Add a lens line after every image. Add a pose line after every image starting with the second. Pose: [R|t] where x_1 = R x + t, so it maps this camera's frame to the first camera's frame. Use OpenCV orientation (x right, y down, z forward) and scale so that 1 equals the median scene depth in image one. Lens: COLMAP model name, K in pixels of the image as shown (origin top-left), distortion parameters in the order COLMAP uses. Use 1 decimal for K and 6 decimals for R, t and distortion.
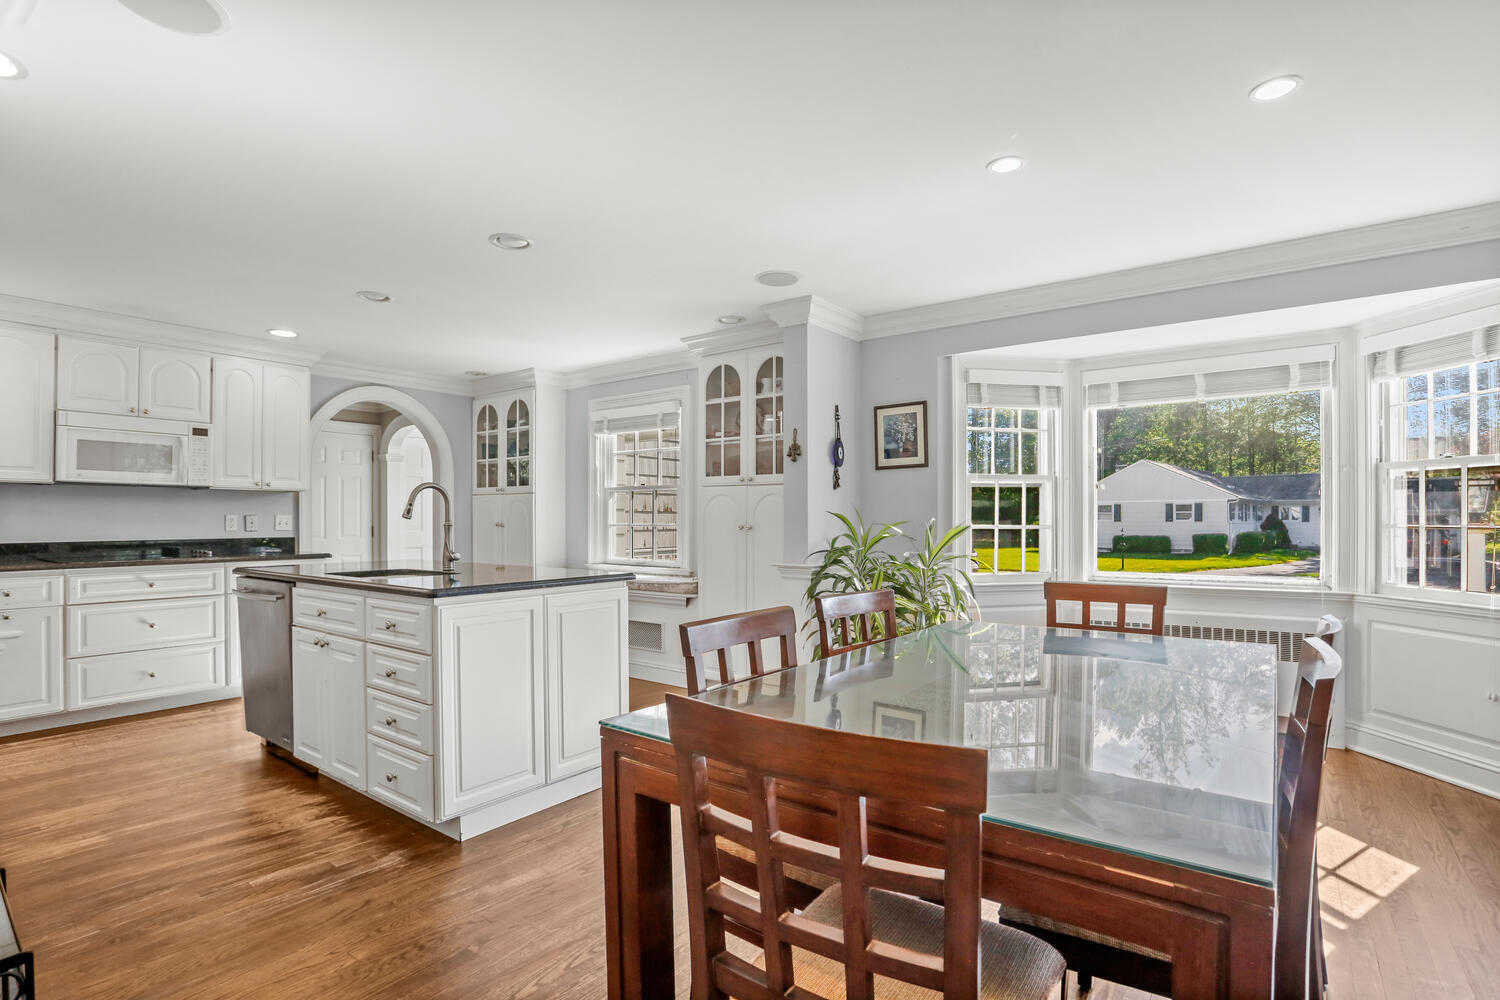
lens RADIAL K [[741.0, 0, 751.5], [0, 741.0, 513.0], [0, 0, 1]] dist [-0.074481, 0.033209]
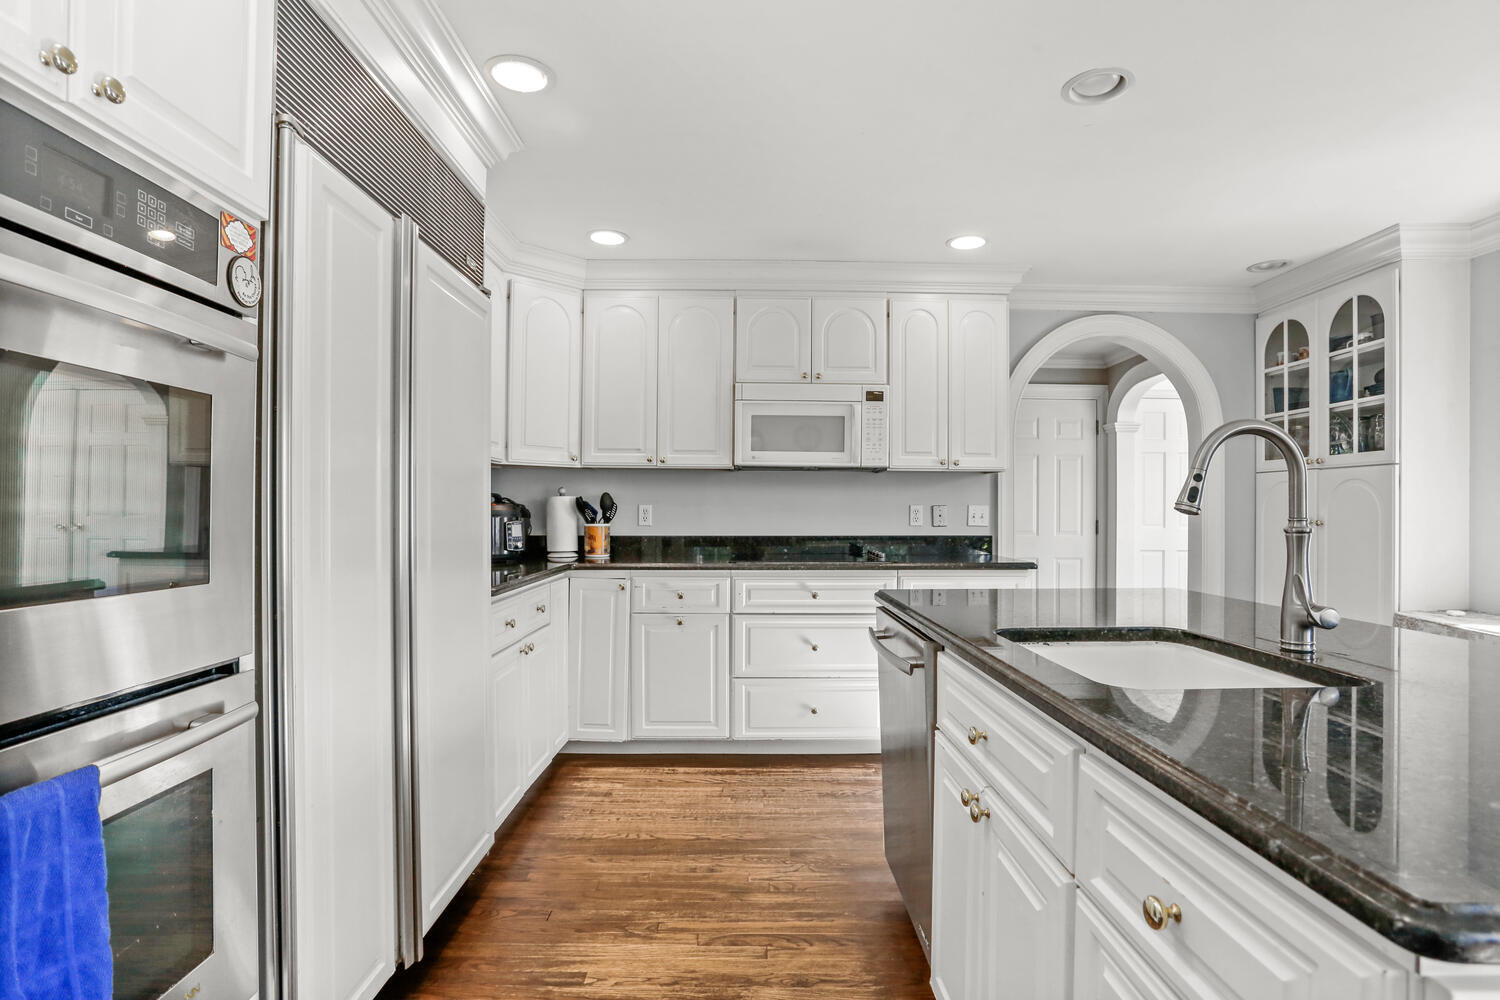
lens RADIAL K [[741.0, 0, 751.5], [0, 741.0, 513.0], [0, 0, 1]] dist [-0.074481, 0.033209]
pose [[0.606317, 0.009063, -0.795172, -0.213165], [0.002432, 0.999909, 0.013251, 0.000614], [0.795219, -0.009968, 0.606240, 0.400940]]
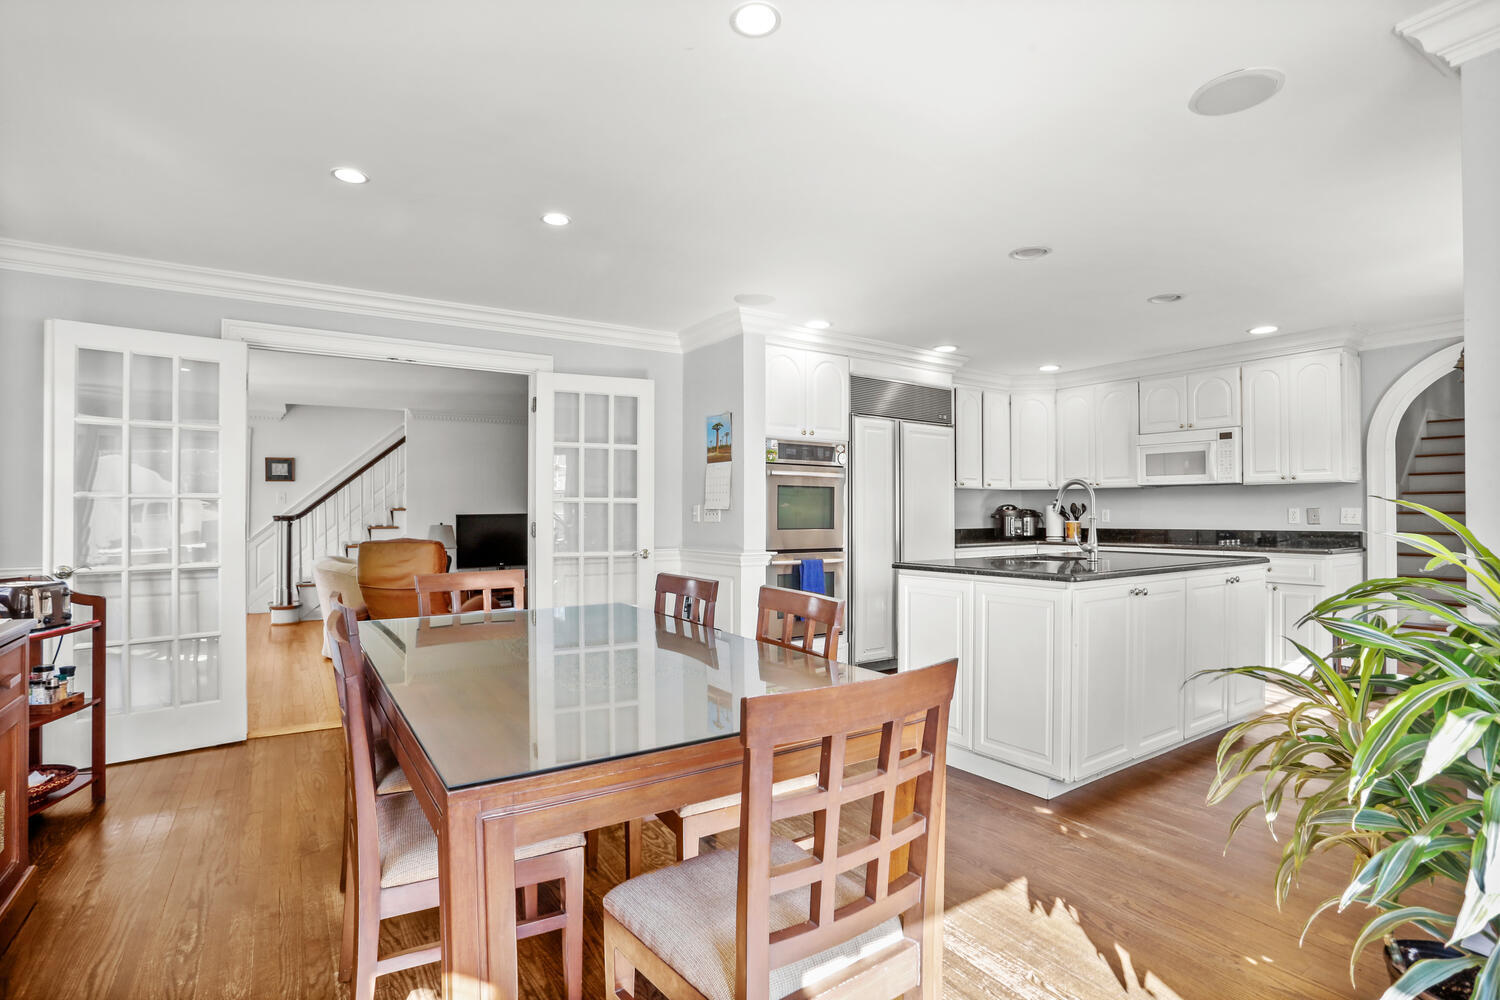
lens RADIAL K [[741.0, 0, 751.5], [0, 741.0, 513.0], [0, 0, 1]] dist [-0.074481, 0.033209]
pose [[-0.329170, 0.003344, -0.944265, 0.531977], [0.010403, 0.999946, -0.000086, 0.002006], [0.944213, -0.009851, -0.329187, 0.636366]]
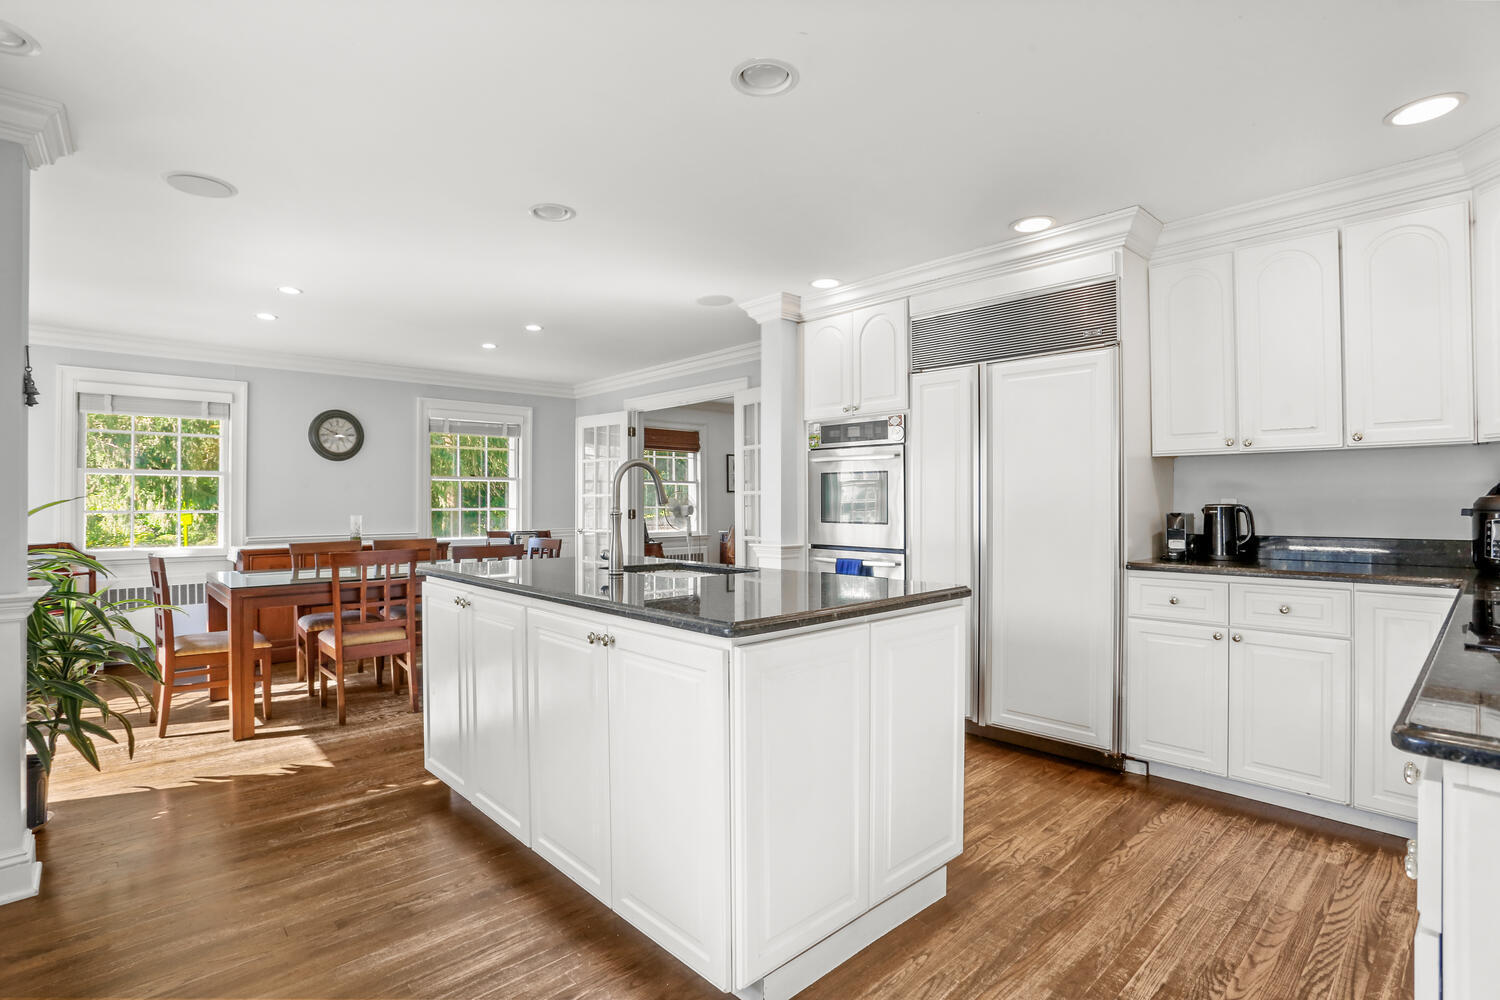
lens RADIAL K [[733.1, 0, 750.0], [0, 733.1, 500.0], [0, 0, 1]] dist [-0.075195, 0.023984]
pose [[-0.983583, 0.005520, 0.180371, -0.496053], [0.002718, 0.999872, -0.015773, 0.011617], [-0.180435, -0.015023, -0.983472, 1.235243]]
